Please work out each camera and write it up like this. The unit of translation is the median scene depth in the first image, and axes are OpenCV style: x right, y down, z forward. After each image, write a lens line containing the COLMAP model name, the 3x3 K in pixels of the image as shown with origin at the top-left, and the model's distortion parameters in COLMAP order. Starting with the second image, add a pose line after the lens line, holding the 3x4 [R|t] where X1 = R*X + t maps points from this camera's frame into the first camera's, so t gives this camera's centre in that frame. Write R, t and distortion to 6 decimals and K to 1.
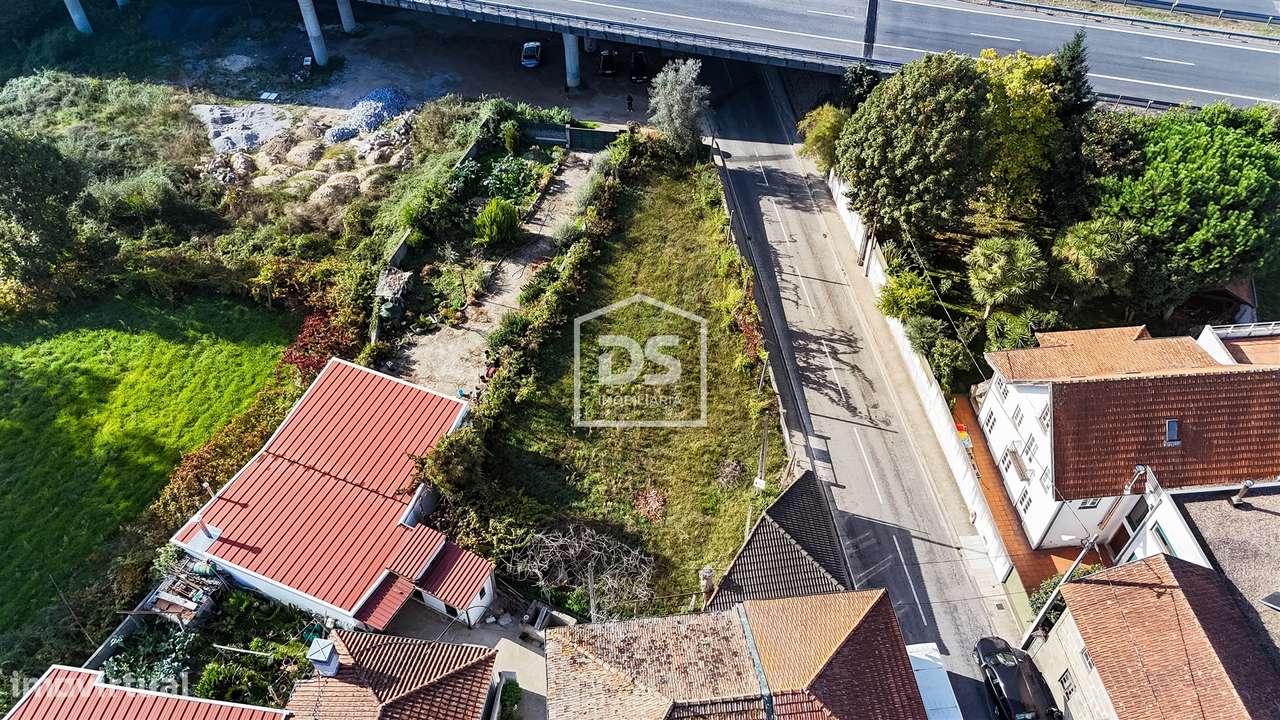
lens RADIAL K [[936.5, 0, 644.5], [0, 936.5, 360.7], [0, 0, 1]] dist [0.076861, -0.080850]
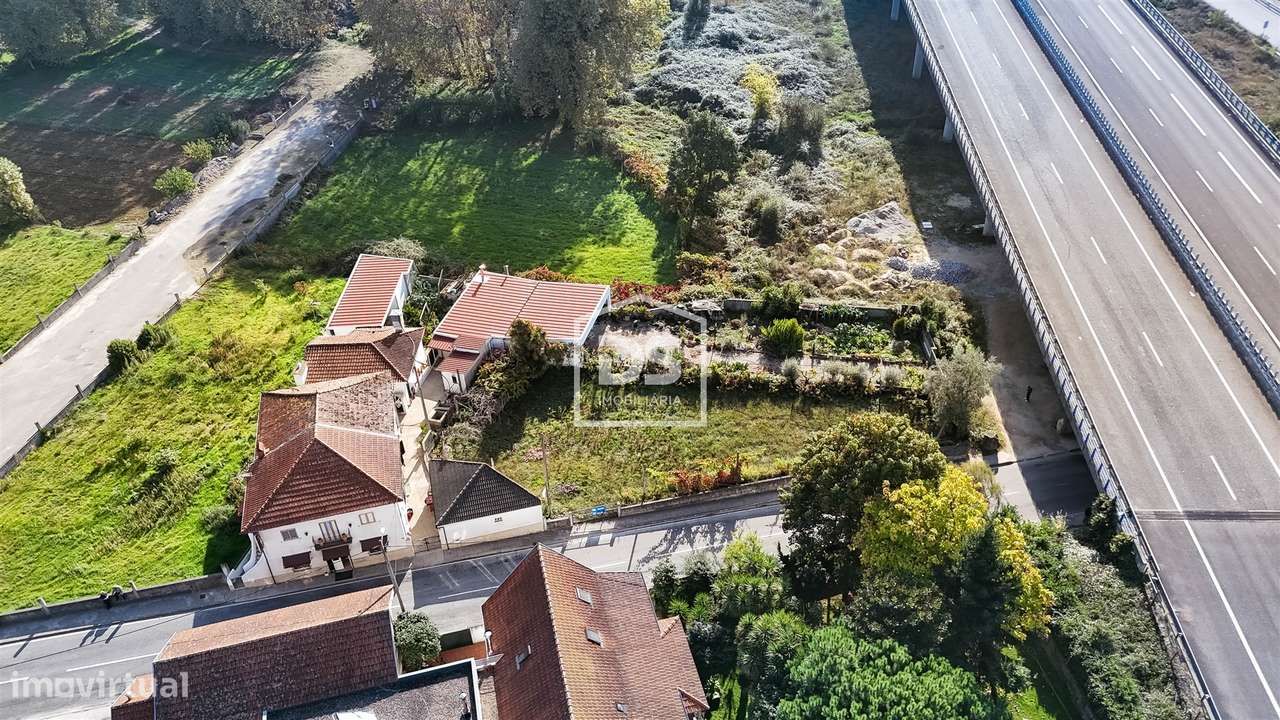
lens RADIAL K [[936.5, 0, 644.5], [0, 936.5, 360.7], [0, 0, 1]] dist [0.076861, -0.080850]
pose [[0.143617, 0.601477, -0.785875, 0.868358], [-0.706964, 0.618047, 0.343832, -0.441385], [0.692515, 0.506205, 0.513984, 0.235822]]
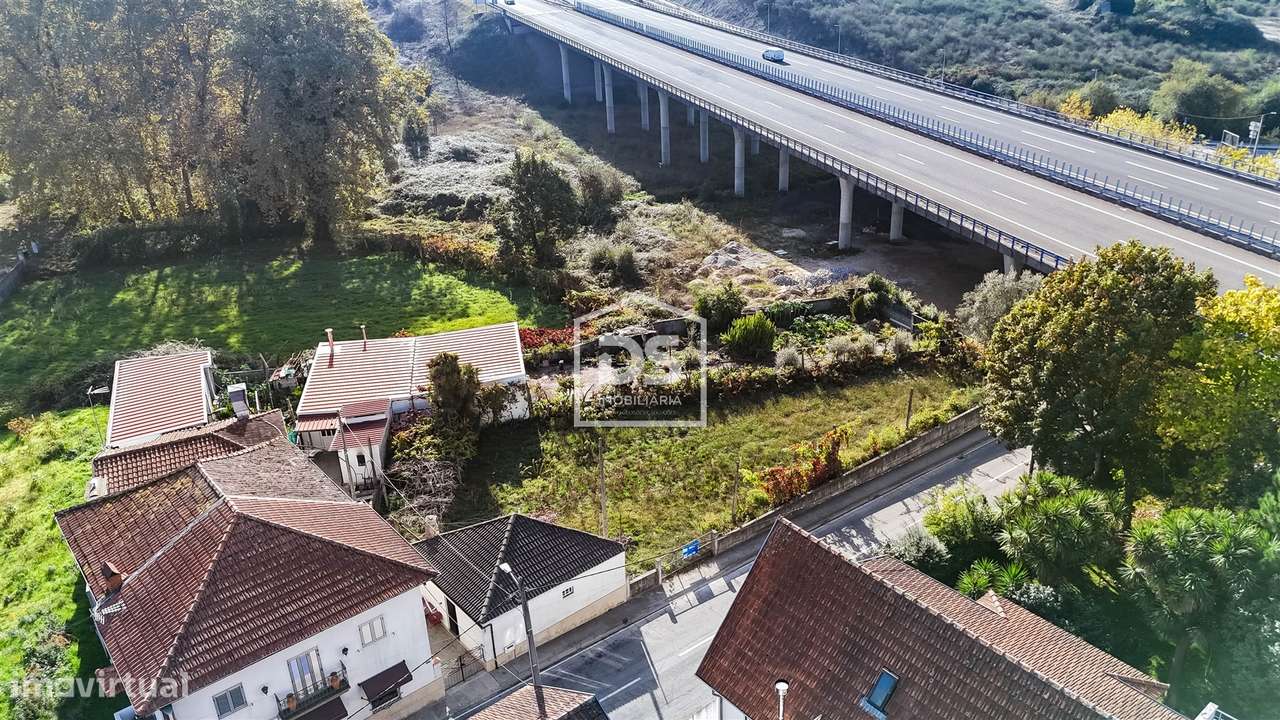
lens RADIAL K [[936.5, 0, 644.5], [0, 936.5, 360.7], [0, 0, 1]] dist [0.076861, -0.080850]
pose [[0.549860, 0.327661, -0.768305, 0.595836], [-0.590272, 0.803242, -0.079885, 0.029642], [0.590959, 0.497435, 0.635079, 0.302011]]
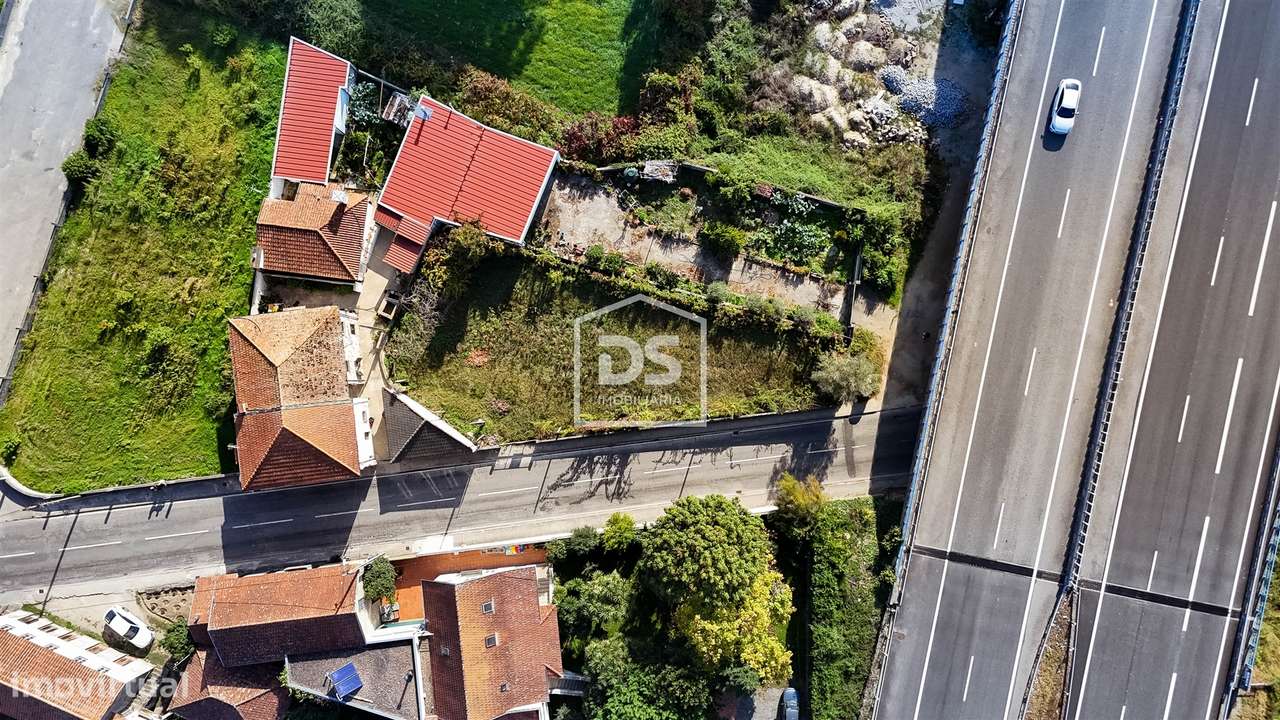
lens RADIAL K [[915.3, 0, 654.7], [0, 915.3, 355.2], [0, 0, 1]] dist [0.070884, -0.074025]
pose [[0.013767, 0.999668, -0.021761, 0.033424], [-0.730360, 0.024917, 0.682608, -0.969123], [0.682924, 0.006496, 0.730461, 0.006326]]
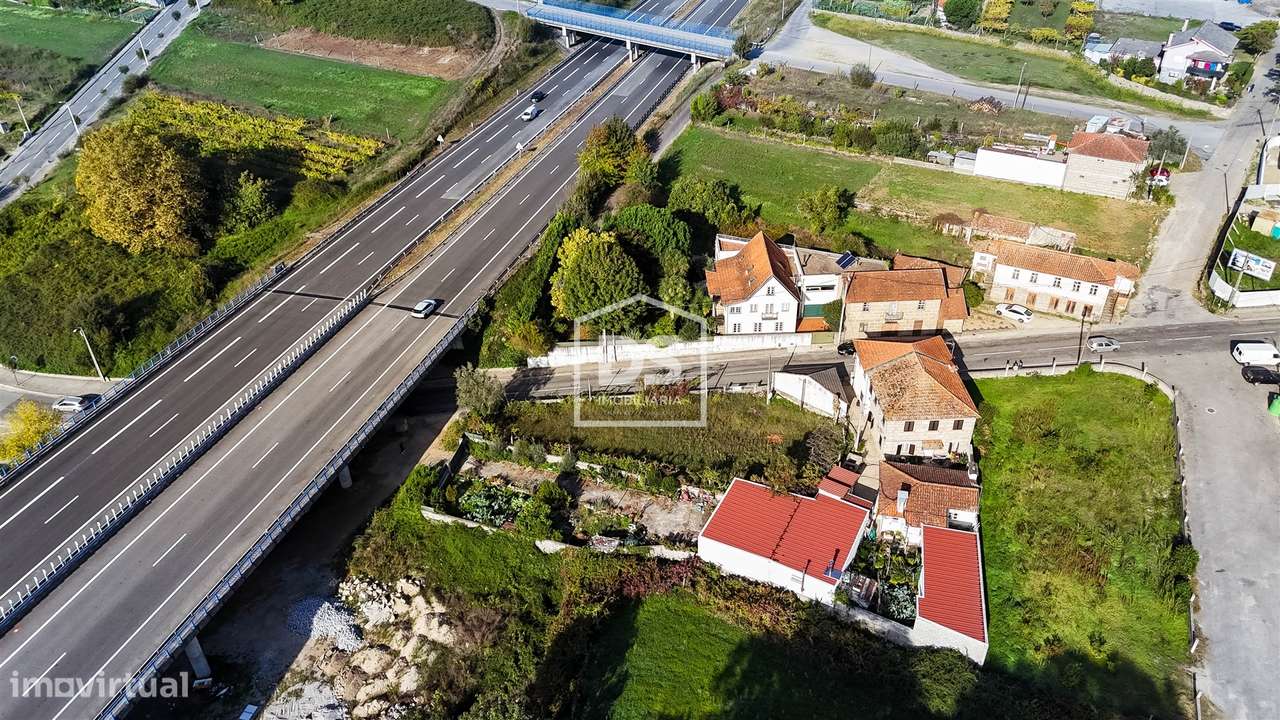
lens RADIAL K [[936.5, 0, 644.5], [0, 936.5, 360.7], [0, 0, 1]] dist [0.076861, -0.080850]
pose [[0.072662, -0.573894, 0.815700, -1.249956], [0.753116, 0.567759, 0.332366, -0.658619], [-0.653863, 0.590166, 0.473463, 0.104596]]
